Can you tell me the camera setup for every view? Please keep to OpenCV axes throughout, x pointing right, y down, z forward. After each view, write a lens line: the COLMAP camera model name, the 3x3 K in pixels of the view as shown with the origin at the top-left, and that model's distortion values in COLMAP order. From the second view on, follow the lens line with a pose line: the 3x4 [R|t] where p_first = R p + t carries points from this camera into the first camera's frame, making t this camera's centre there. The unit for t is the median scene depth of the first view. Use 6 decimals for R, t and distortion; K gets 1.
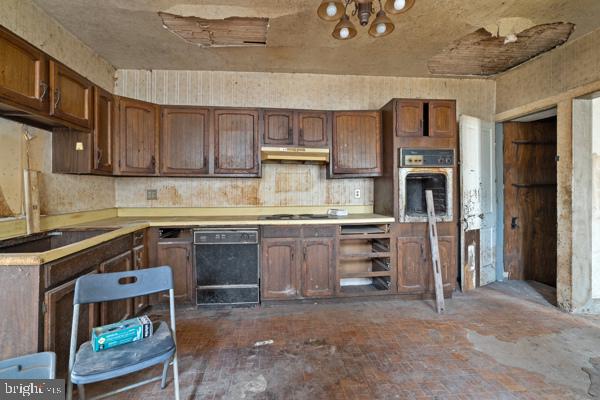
lens RADIAL K [[273.2, 0, 301.2], [0, 273.2, 192.1], [0, 0, 1]] dist [-0.009194, 0.002013]
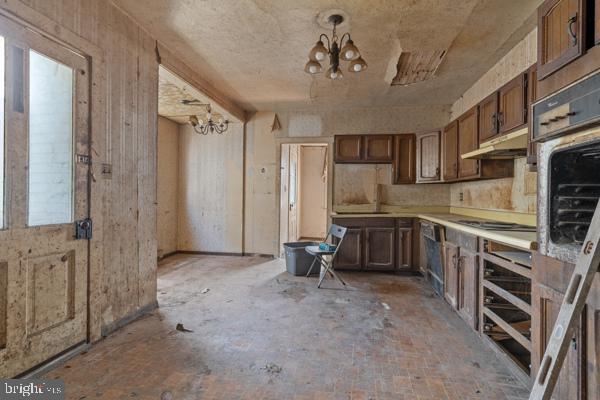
lens RADIAL K [[273.2, 0, 294.2], [0, 273.2, 193.1], [0, 0, 1]] dist [-0.009194, 0.002013]
pose [[-0.288606, -0.008110, -0.957413, 0.965474], [-0.013390, 0.999901, -0.004434, 0.009904], [0.957354, 0.011540, -0.288686, 0.718120]]
